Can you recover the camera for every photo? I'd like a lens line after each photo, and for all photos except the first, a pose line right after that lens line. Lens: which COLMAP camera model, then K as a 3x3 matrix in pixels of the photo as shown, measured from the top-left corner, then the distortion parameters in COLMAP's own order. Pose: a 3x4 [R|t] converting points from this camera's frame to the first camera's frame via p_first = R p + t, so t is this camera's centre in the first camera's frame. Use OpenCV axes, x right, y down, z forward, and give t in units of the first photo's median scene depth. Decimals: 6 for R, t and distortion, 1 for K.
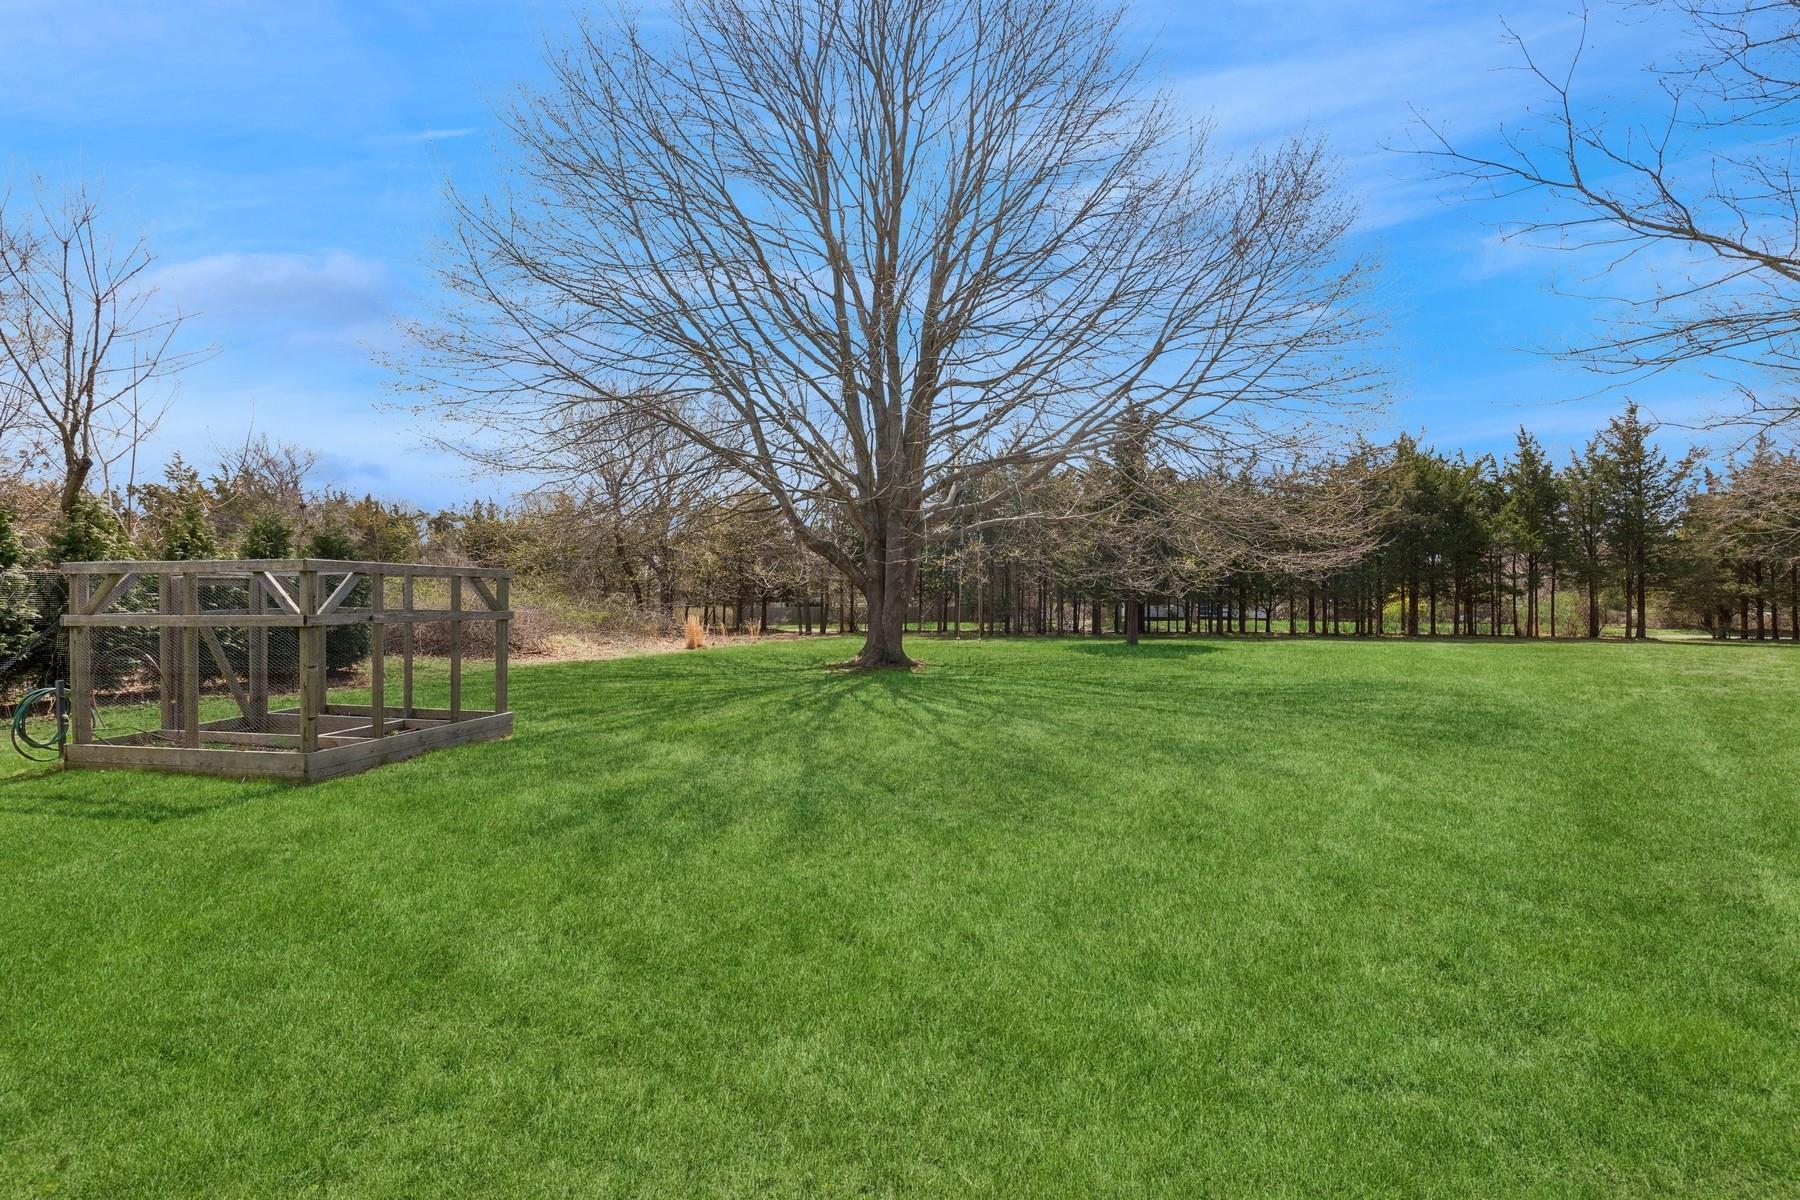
lens RADIAL K [[821.0, 0, 900.2], [0, 821.0, 600.6], [0, 0, 1]] dist [0.003871, 0.000731]
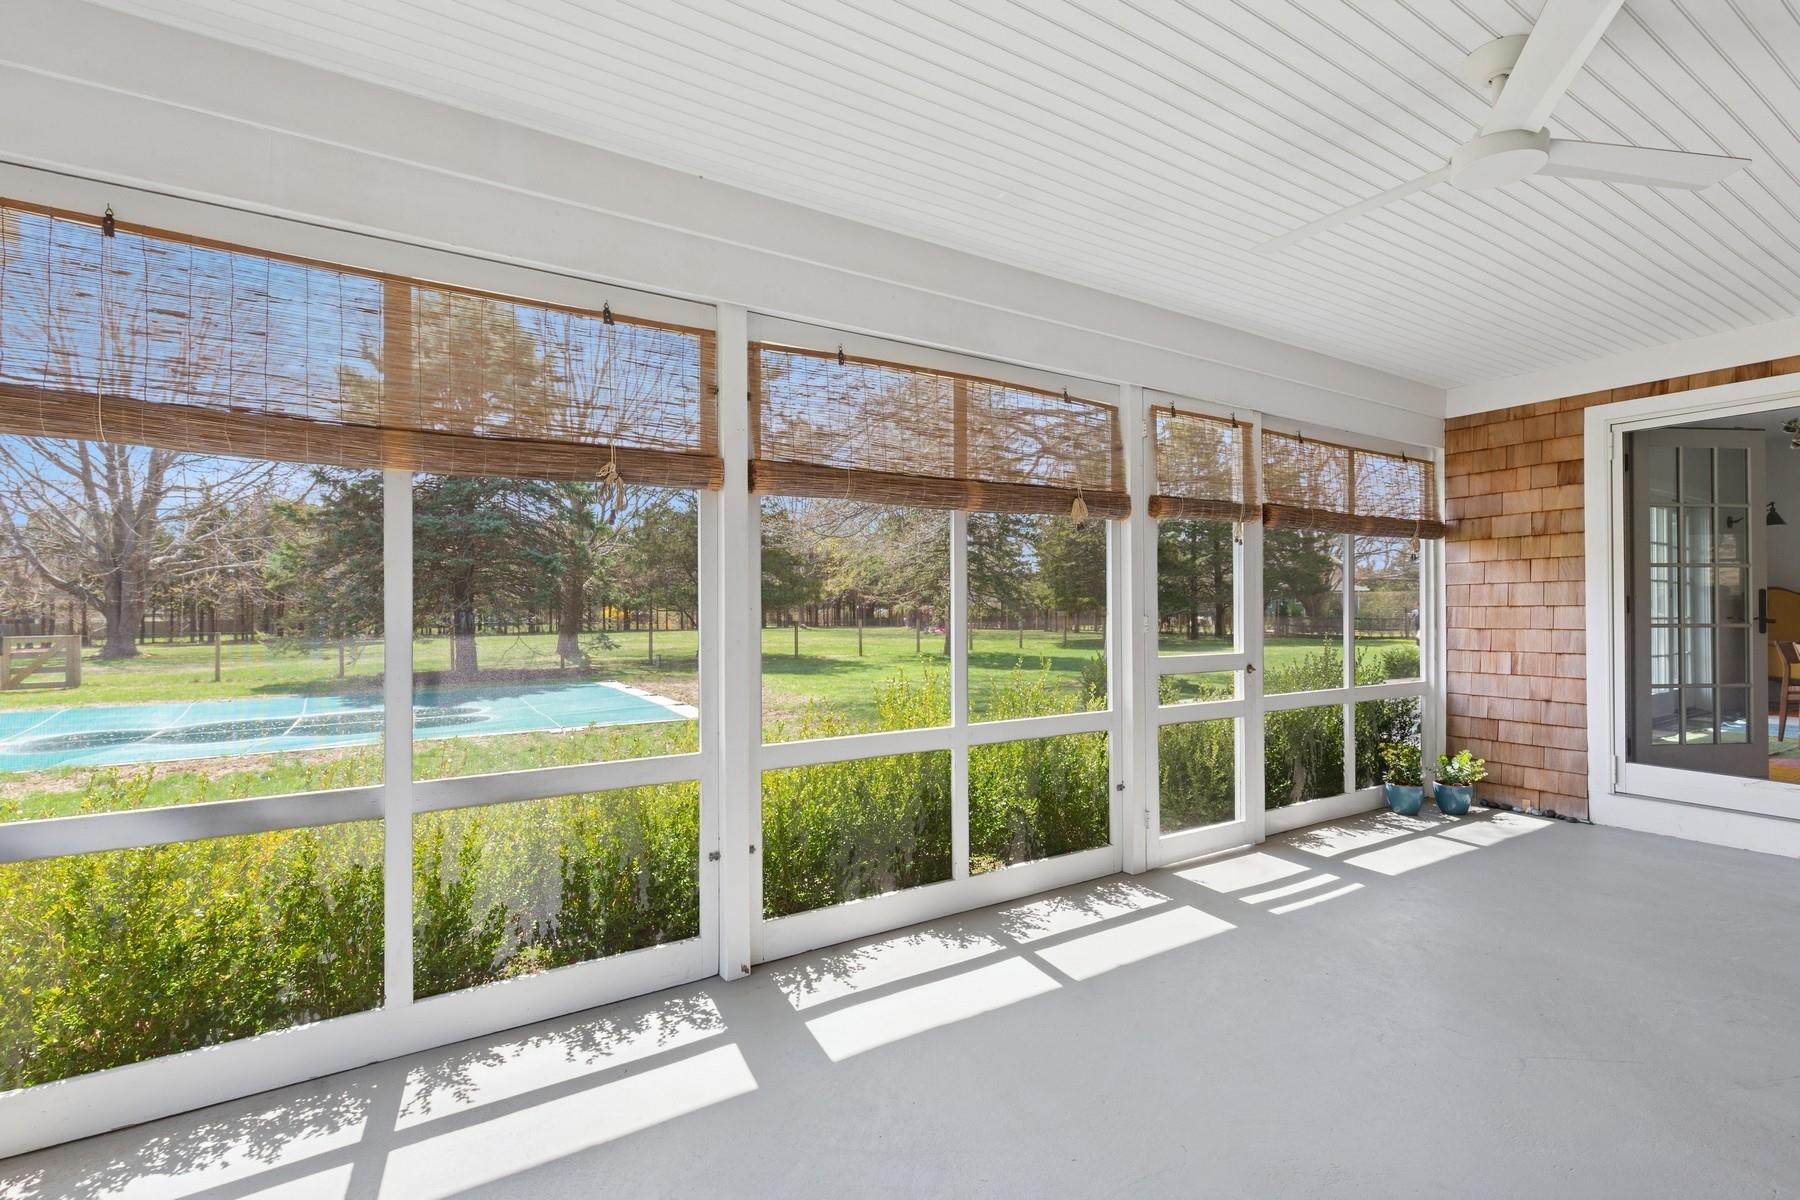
lens RADIAL K [[821.0, 0, 901.5], [0, 821.0, 604.4], [0, 0, 1]] dist [0.003871, 0.000731]
pose [[0.743239, -0.005042, 0.669007, 0.037918], [0.006420, 0.999979, 0.000404, -0.019955], [-0.668995, 0.003995, 0.743256, -1.227986]]
